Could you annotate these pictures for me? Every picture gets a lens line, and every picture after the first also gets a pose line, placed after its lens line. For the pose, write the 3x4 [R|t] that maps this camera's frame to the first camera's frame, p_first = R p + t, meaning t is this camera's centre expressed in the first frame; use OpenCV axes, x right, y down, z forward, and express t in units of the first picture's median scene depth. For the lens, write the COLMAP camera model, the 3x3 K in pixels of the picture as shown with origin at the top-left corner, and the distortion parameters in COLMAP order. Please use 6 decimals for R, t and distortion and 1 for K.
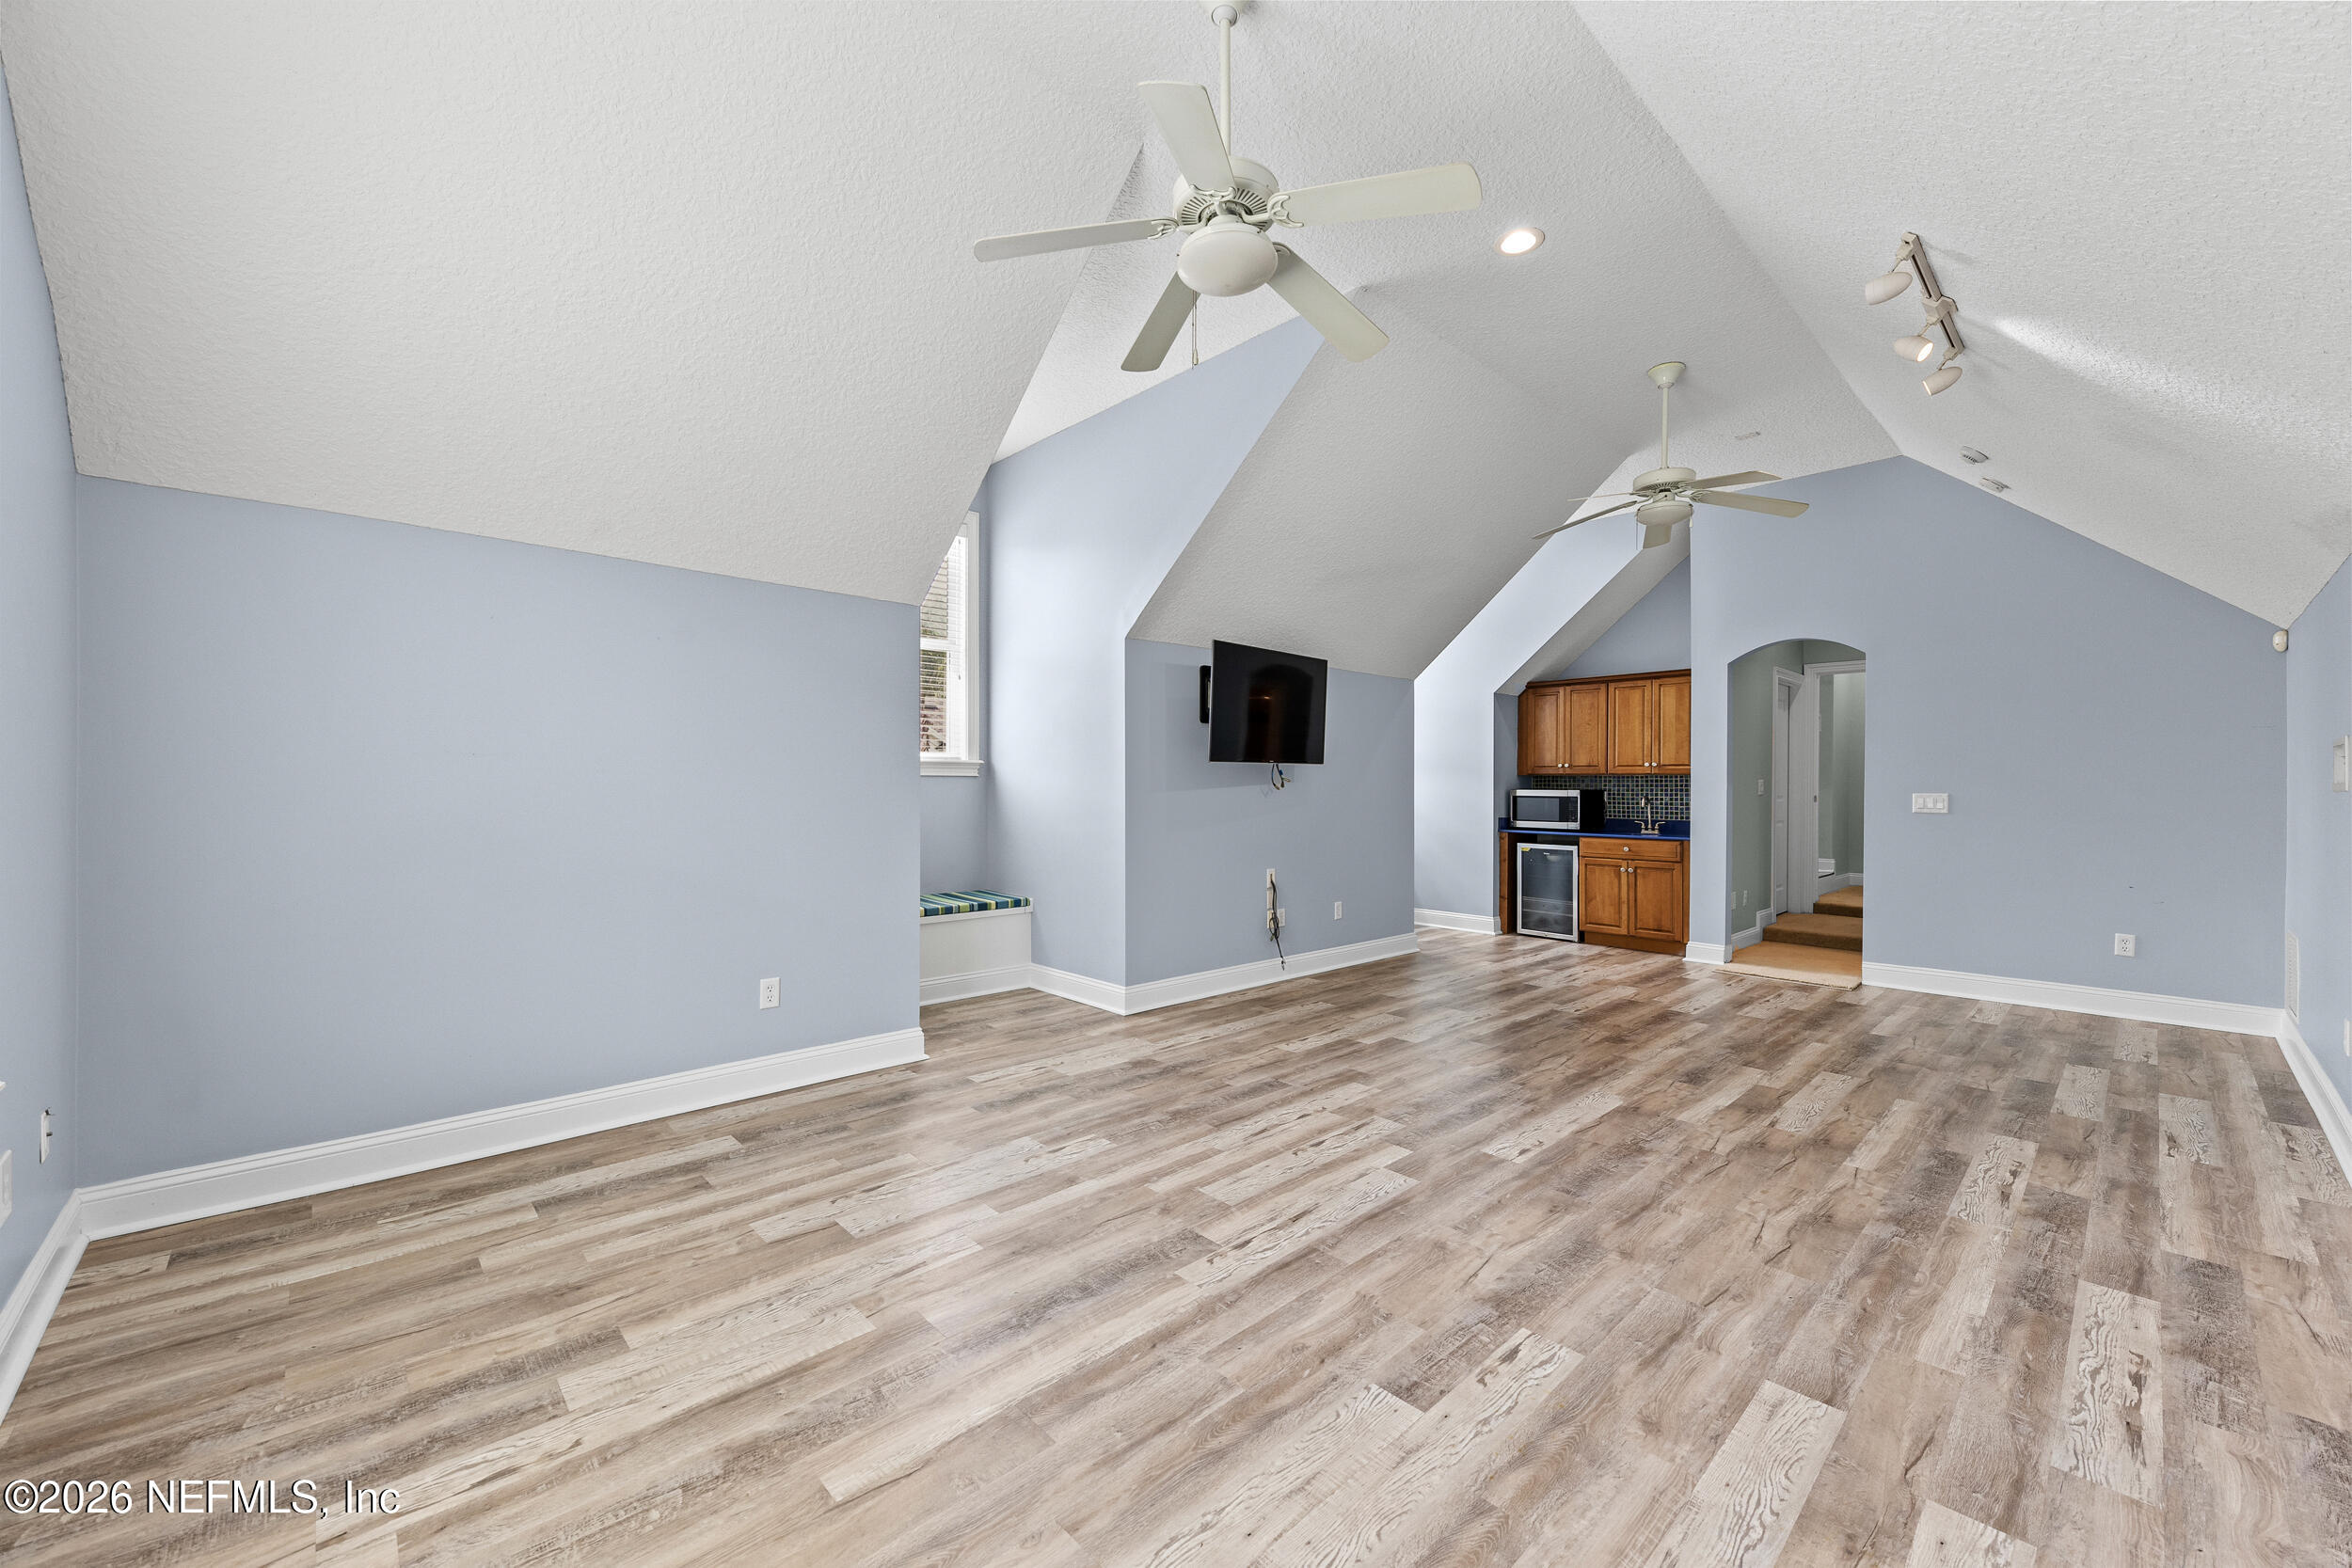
lens RADIAL K [[917.8, 0, 1176.6], [0, 917.8, 783.4], [0, 0, 1]] dist [0.007593, -0.003198]
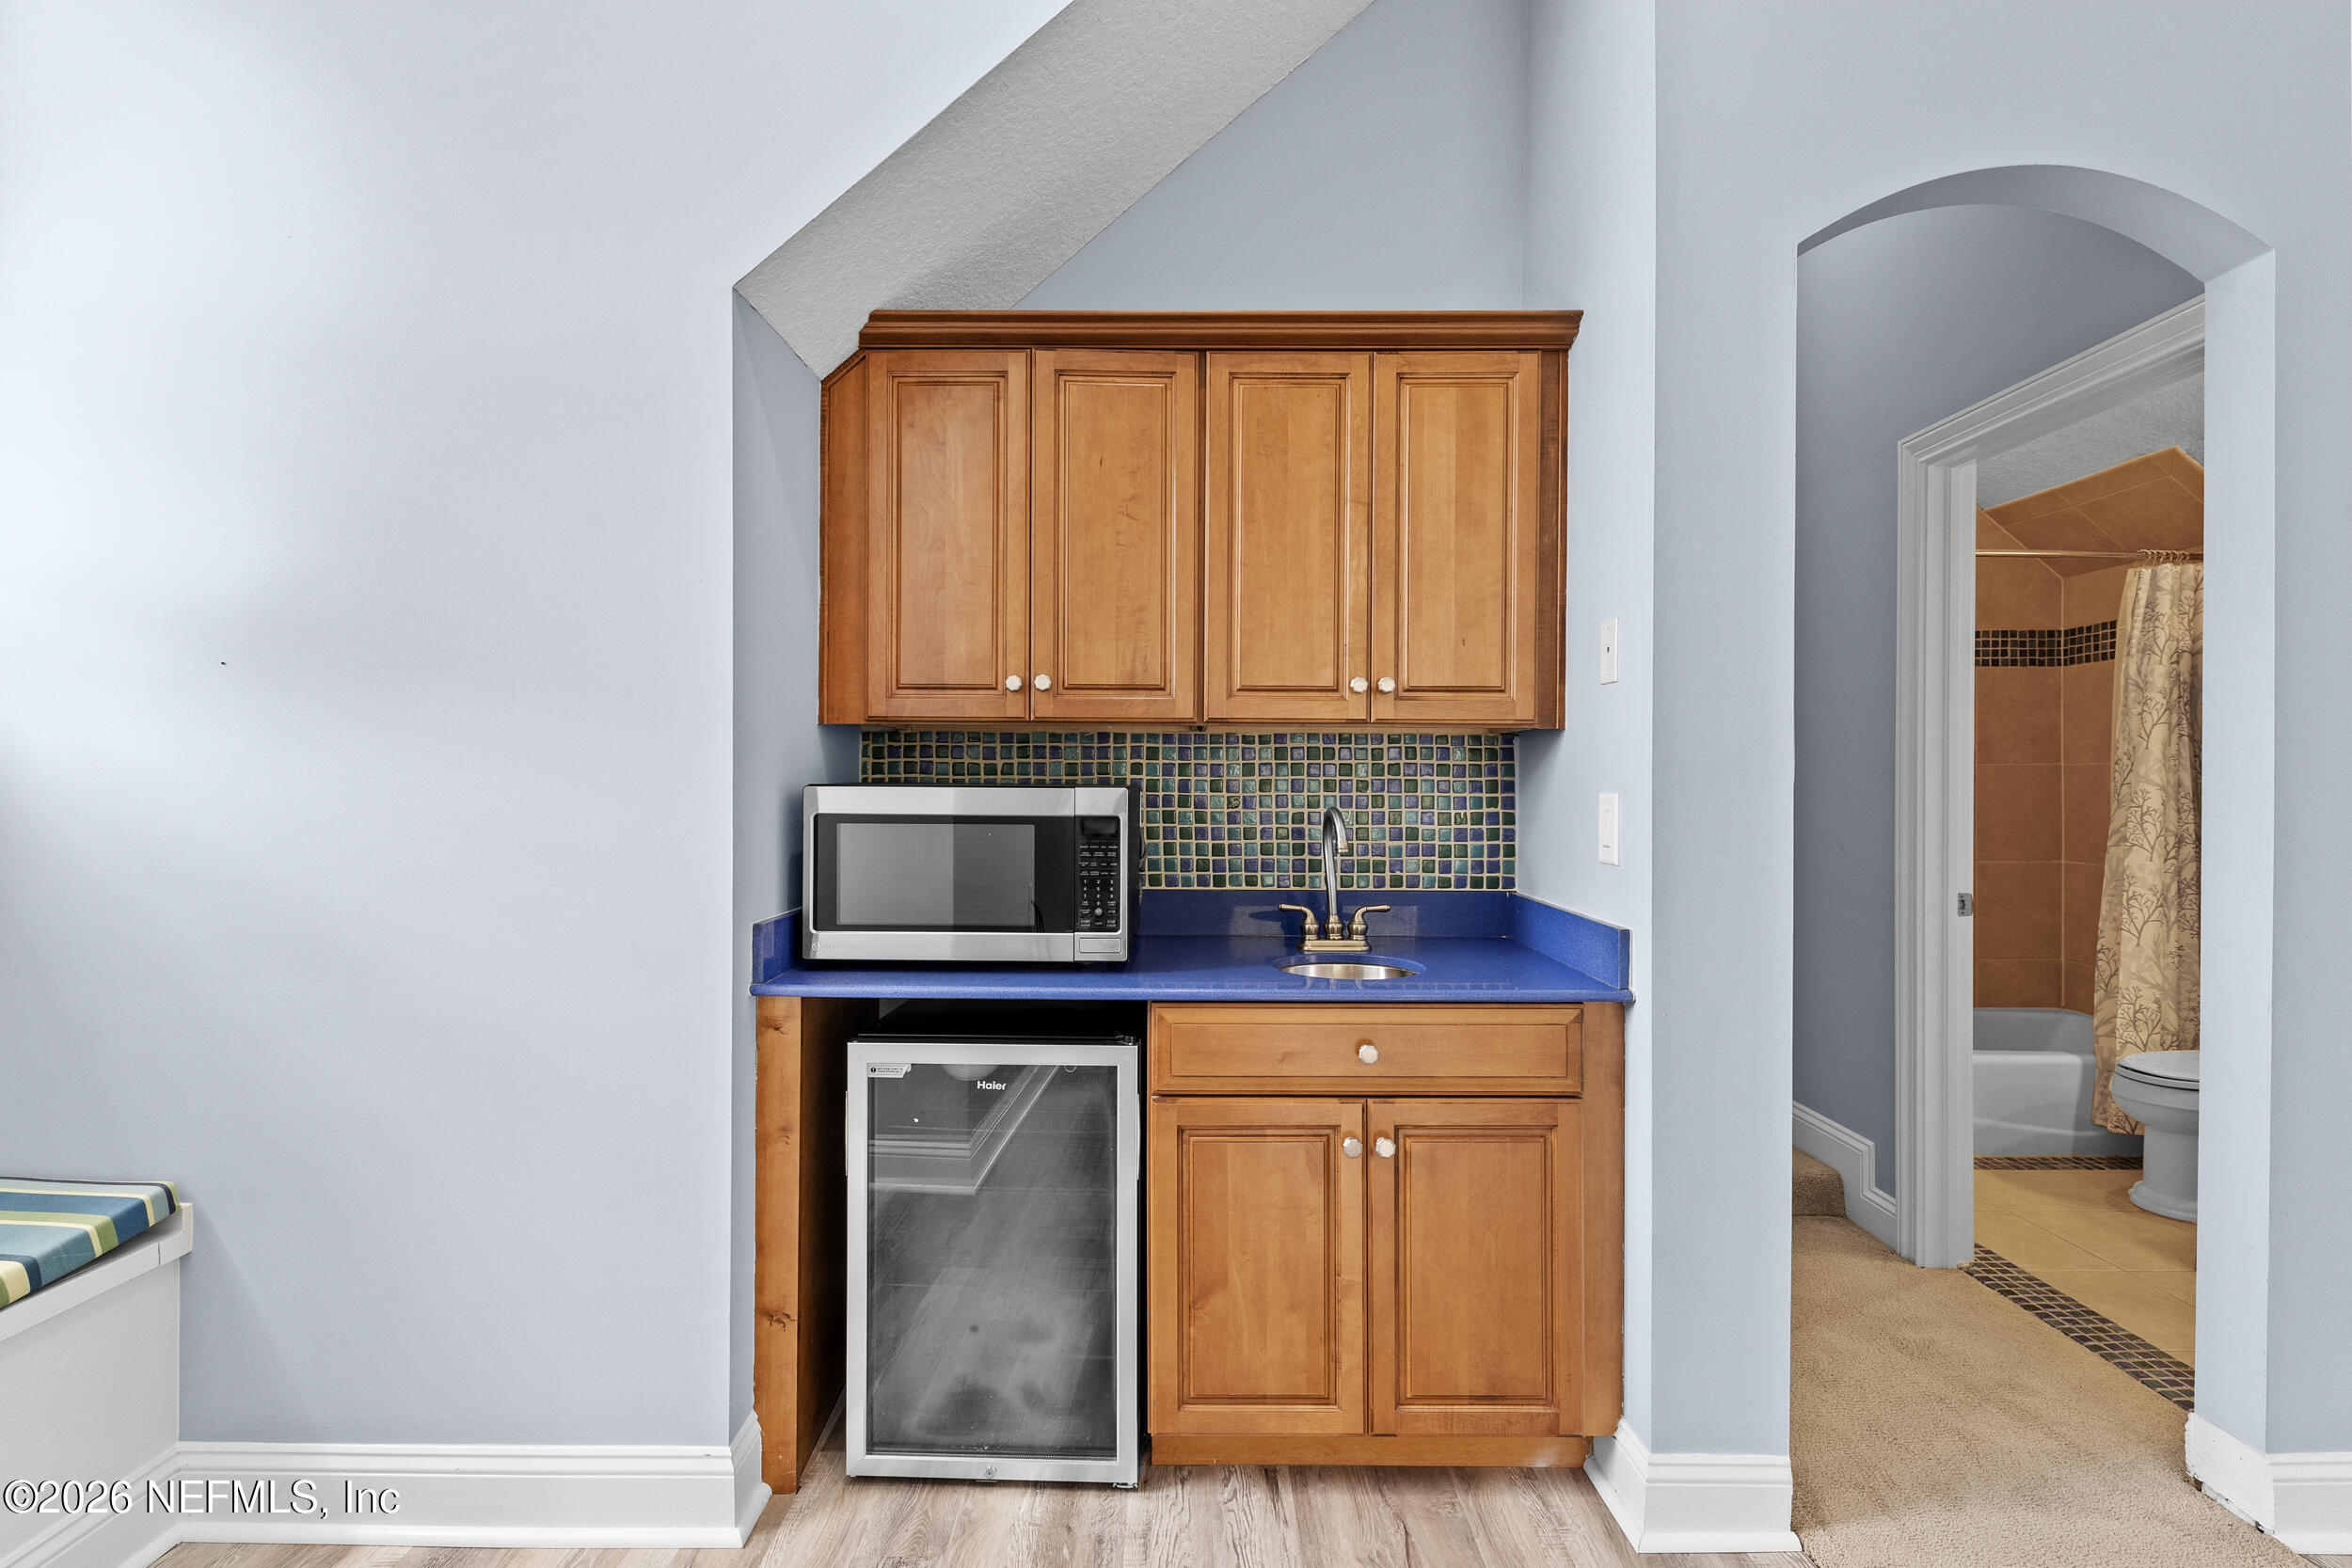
lens RADIAL K [[1121.9, 0, 1171.7], [0, 1121.9, 771.4], [0, 0, 1]] dist [0.004956, 0.000244]
pose [[0.687879, 0.001733, 0.725823, 0.368993], [-0.001771, 0.999998, -0.000708, 0.005254], [-0.725823, -0.000798, 0.687881, 1.203975]]
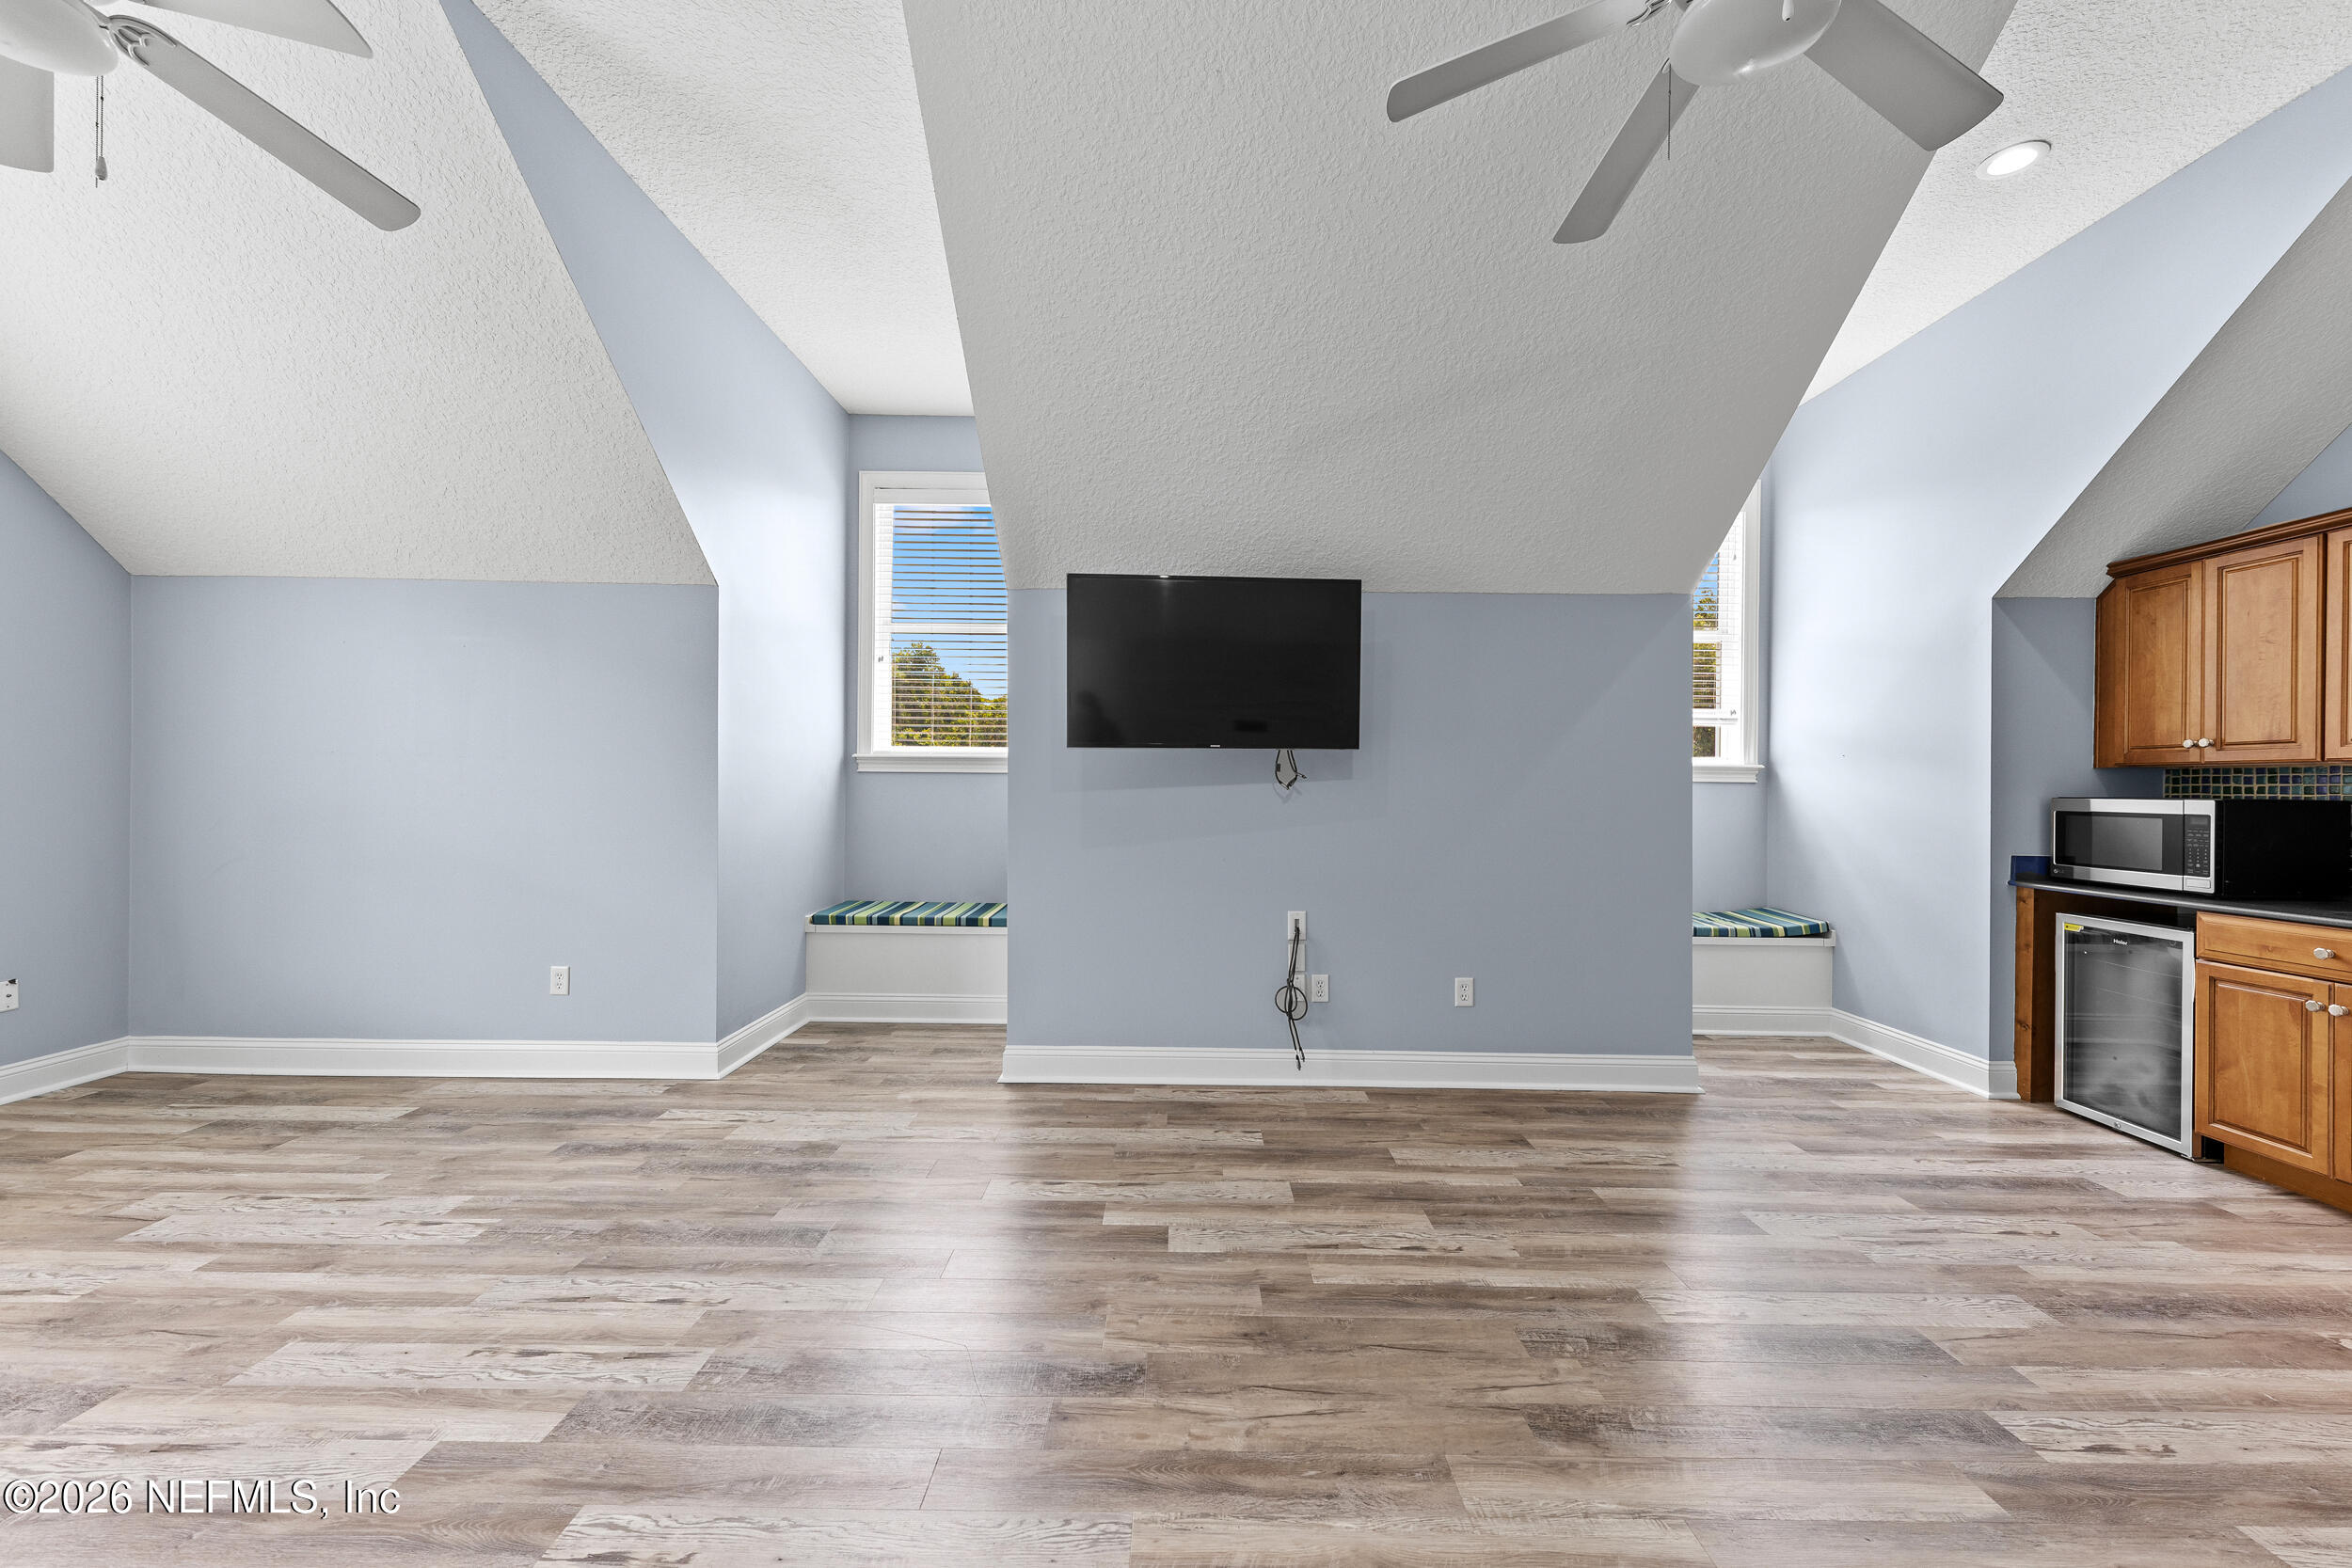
lens RADIAL K [[917.8, 0, 1171.7], [0, 917.8, 784.9], [0, 0, 1]] dist [0.007593, -0.003198]
pose [[0.723085, 0.002814, -0.690753, 0.577358], [-0.005386, 0.999984, -0.001564, 0.005431], [0.690738, 0.004852, 0.723089, 0.547707]]
